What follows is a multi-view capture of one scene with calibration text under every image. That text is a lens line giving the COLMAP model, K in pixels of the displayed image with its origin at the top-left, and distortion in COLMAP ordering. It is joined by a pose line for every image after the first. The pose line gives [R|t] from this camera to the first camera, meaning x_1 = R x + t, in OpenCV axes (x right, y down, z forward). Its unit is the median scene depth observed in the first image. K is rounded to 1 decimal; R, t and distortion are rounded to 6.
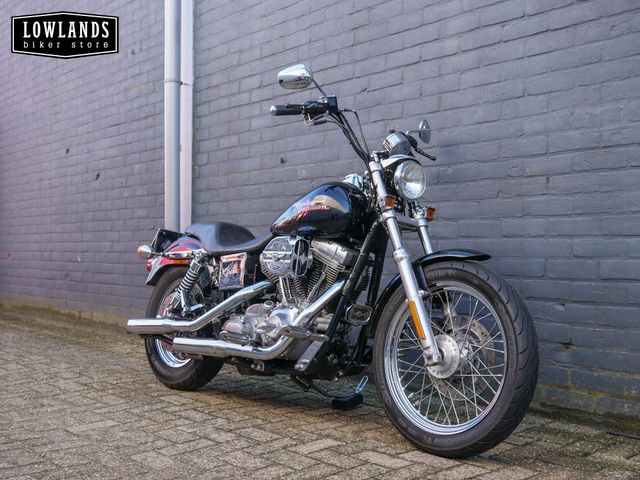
lens RADIAL K [[734.2, 0, 317.7], [0, 734.2, 241.6], [0, 0, 1]] dist [-0.006677, 0.000000]
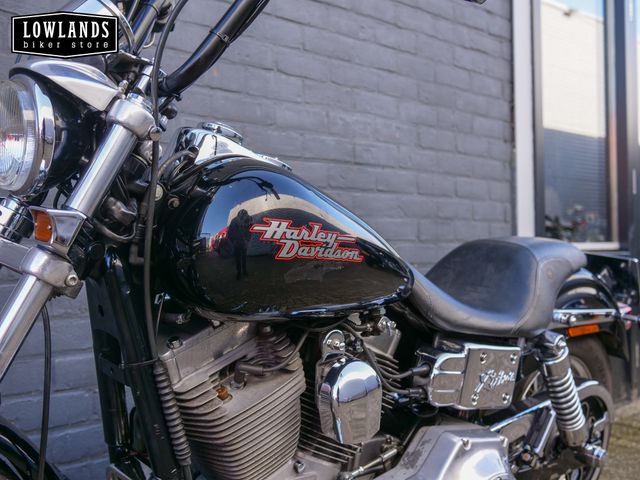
lens RADIAL K [[734.2, 0, 315.6], [0, 734.2, 237.3], [0, 0, 1]] dist [-0.006677, 0.000000]
pose [[-0.032454, 0.011685, 0.999405, -0.368783], [-0.005093, 0.999917, -0.011856, -0.025268], [-0.999460, -0.005475, -0.032392, 0.852720]]
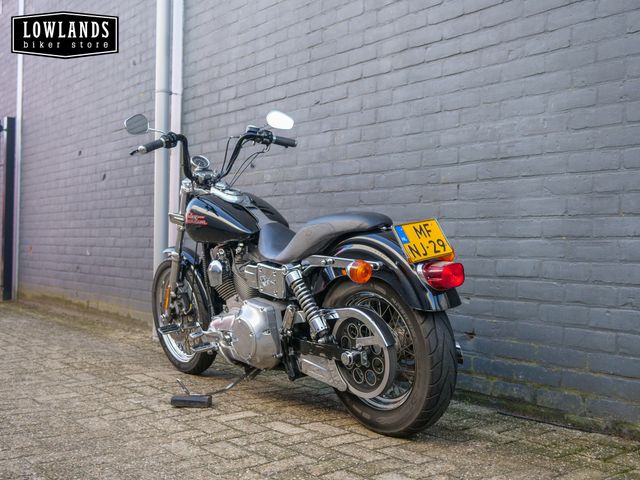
lens RADIAL K [[734.2, 0, 318.9], [0, 734.2, 238.6], [0, 0, 1]] dist [-0.006677, 0.000000]
pose [[0.998065, 0.011941, -0.061017, 0.144080], [-0.011963, 0.999928, 0.000011, -0.002286], [0.061013, 0.000719, 0.998137, -0.108582]]
